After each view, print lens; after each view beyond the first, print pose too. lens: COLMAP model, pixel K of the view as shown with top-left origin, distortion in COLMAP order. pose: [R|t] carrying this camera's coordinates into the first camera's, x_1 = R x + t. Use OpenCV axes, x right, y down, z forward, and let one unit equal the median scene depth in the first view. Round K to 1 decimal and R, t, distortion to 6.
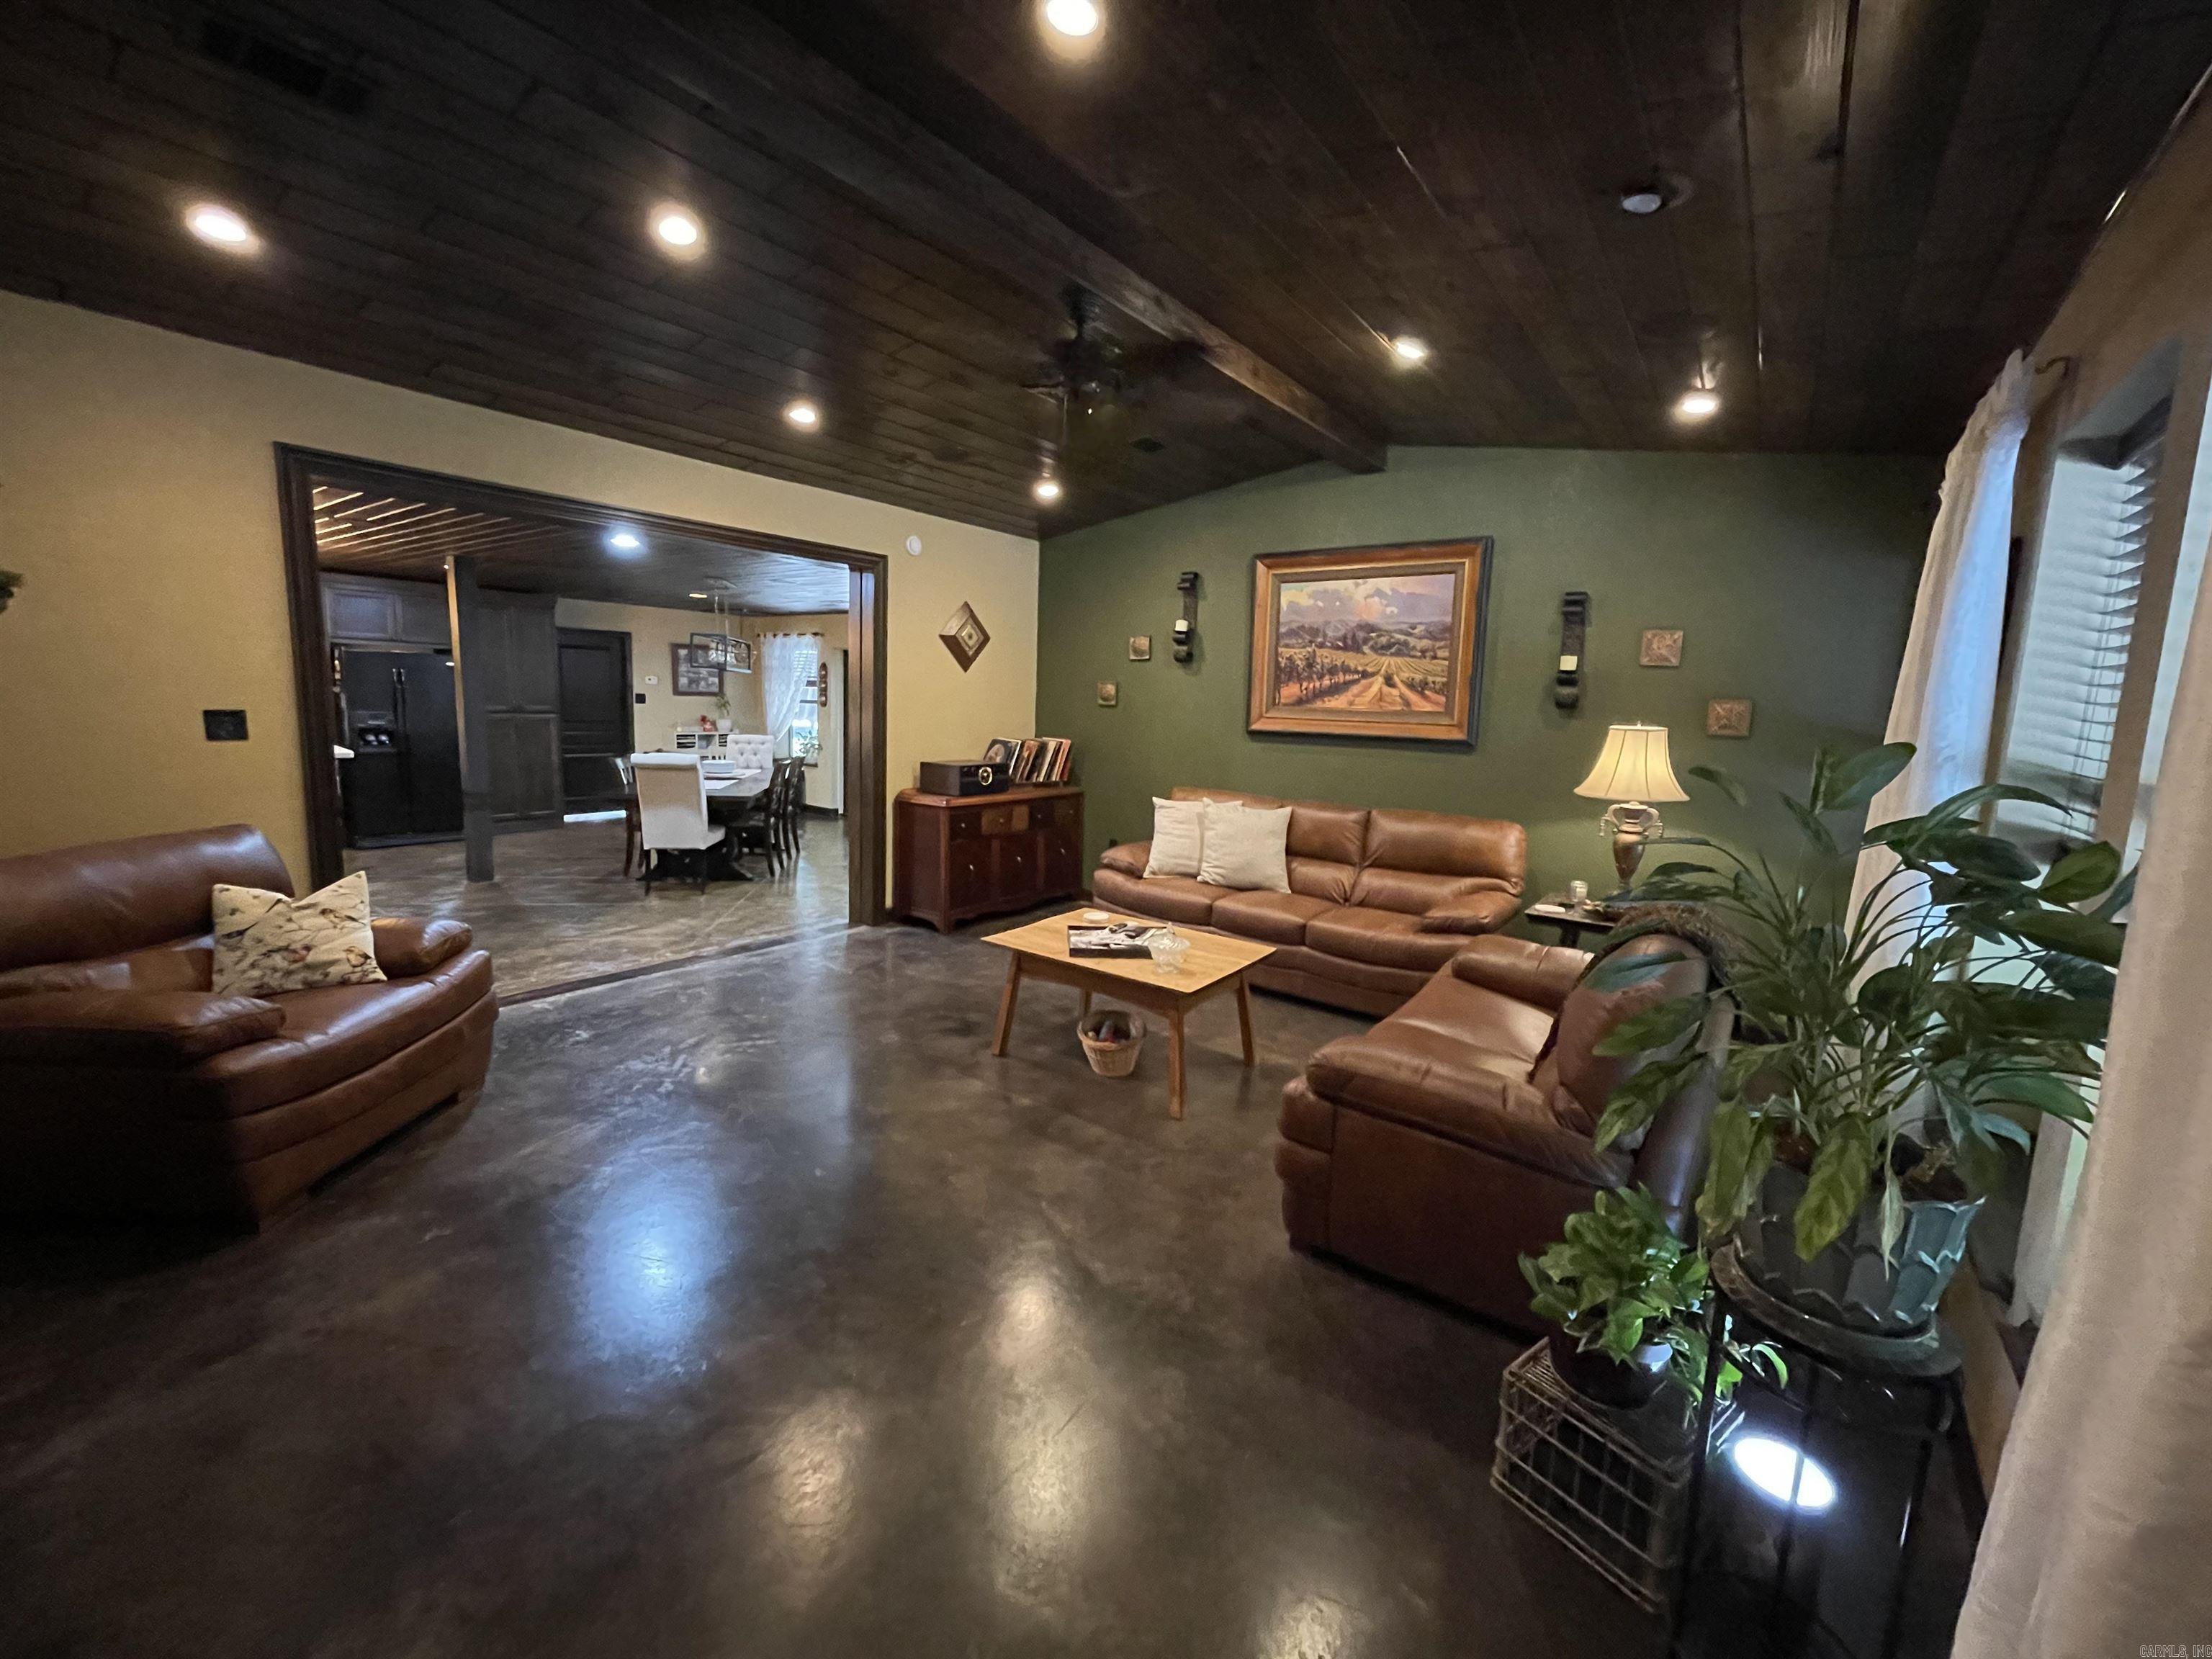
lens RADIAL K [[894.4, 0, 1109.6], [0, 894.4, 814.0], [0, 0, 1]] dist [-0.003124, 0.000876]
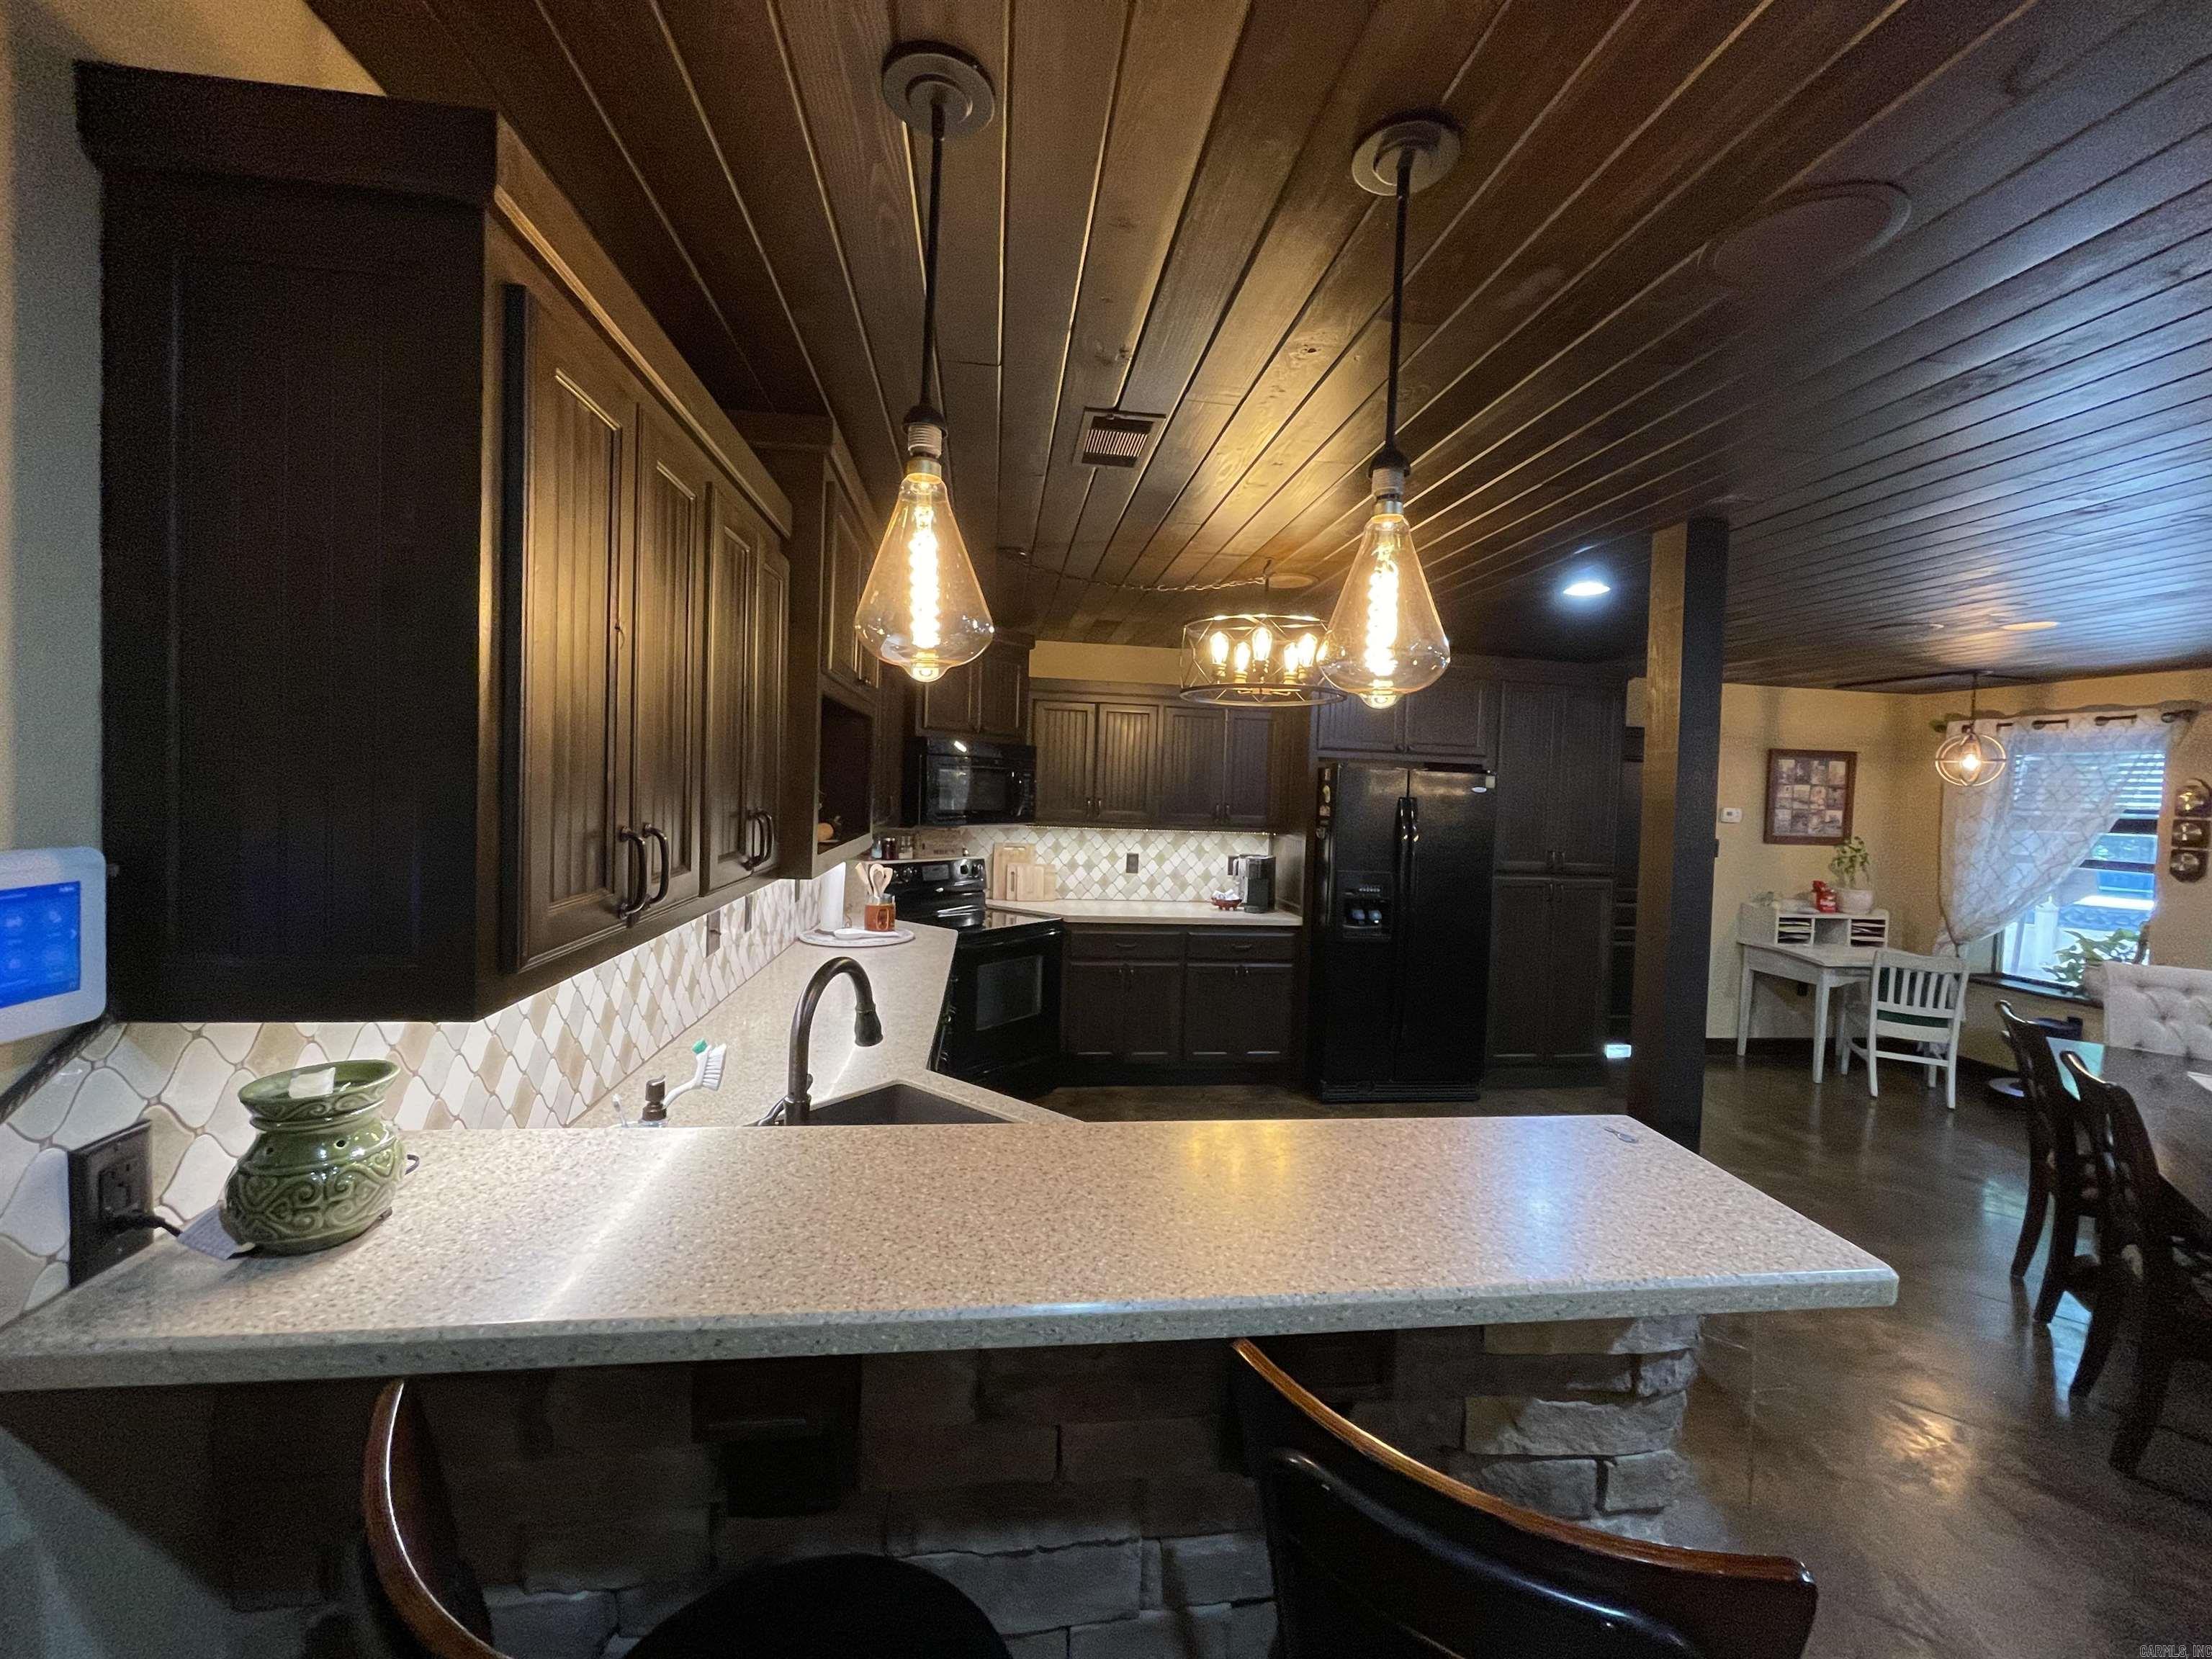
lens RADIAL K [[894.4, 0, 1120.3], [0, 894.4, 815.8], [0, 0, 1]] dist [-0.003124, 0.000876]
pose [[0.707902, 0.015744, -0.706135, -0.448786], [-0.107480, 0.990510, -0.085665, -0.070698], [0.698085, 0.136538, 0.702876, 0.401035]]
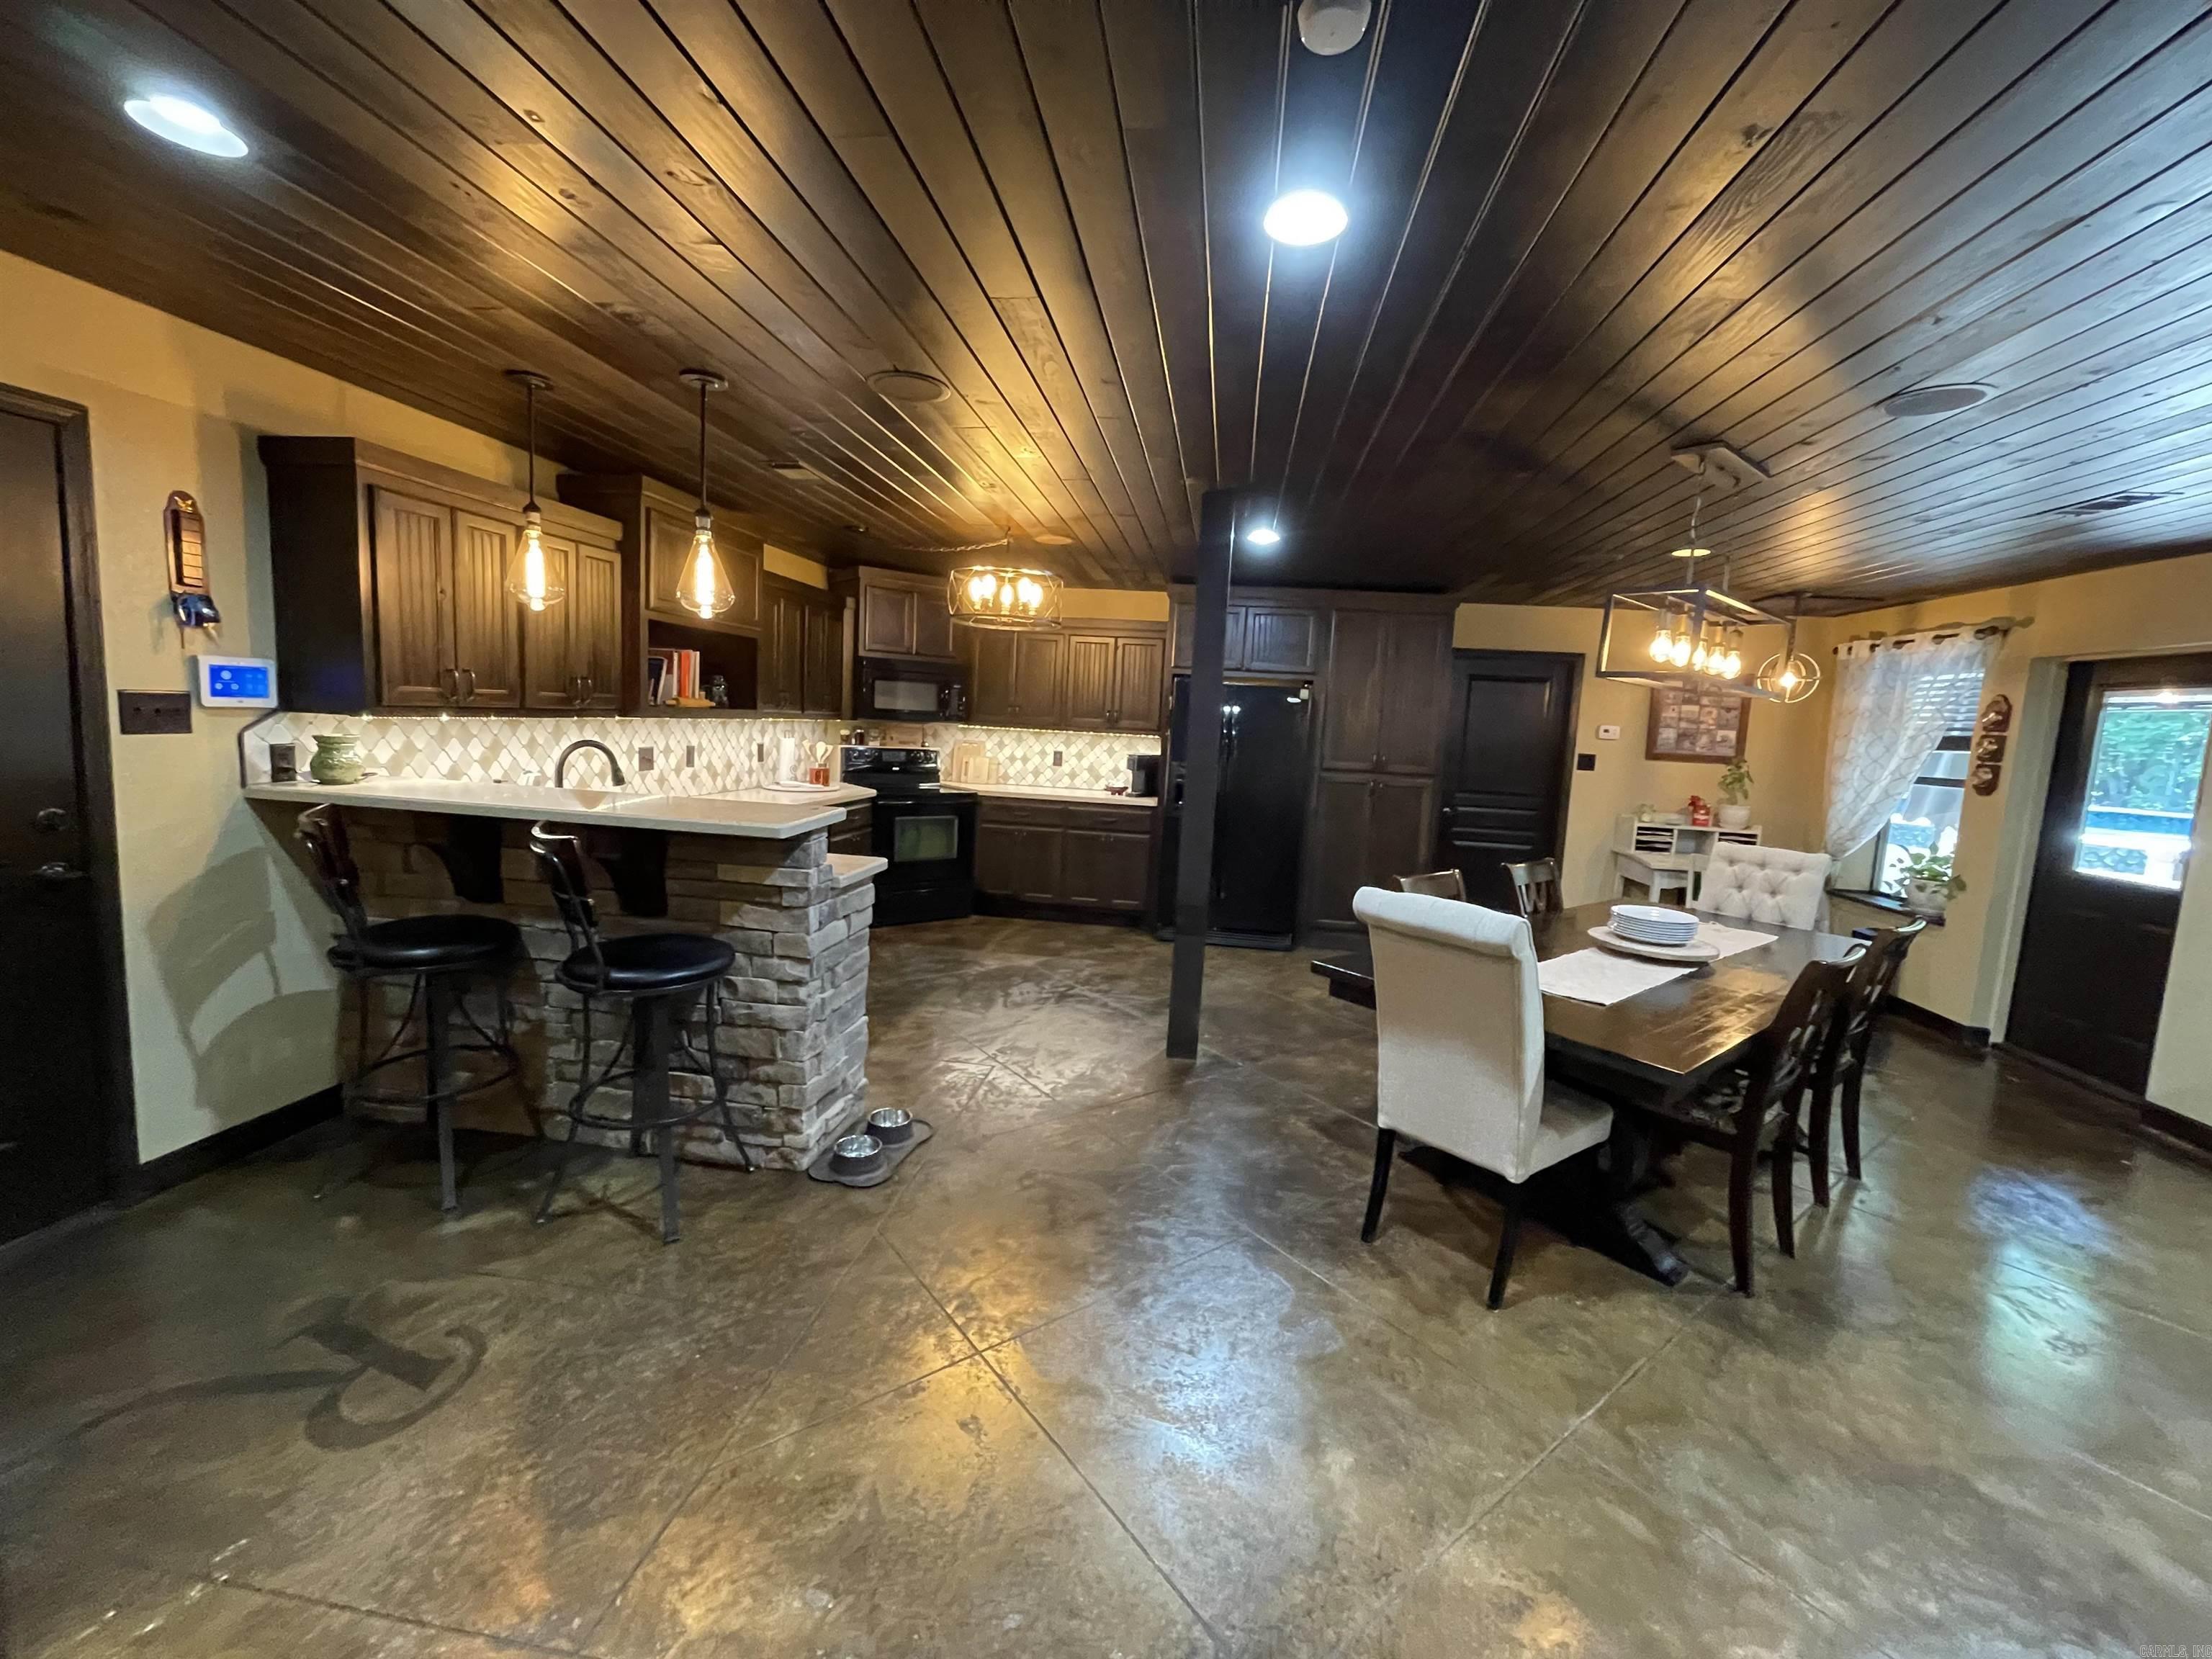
lens RADIAL K [[894.4, 0, 1121.9], [0, 894.4, 814.3], [0, 0, 1]] dist [-0.003124, 0.000876]
pose [[0.494995, 0.083648, -0.864860, -0.175320], [-0.151723, 0.988384, 0.008757, -0.059154], [0.855547, 0.126885, 0.501936, 0.492106]]
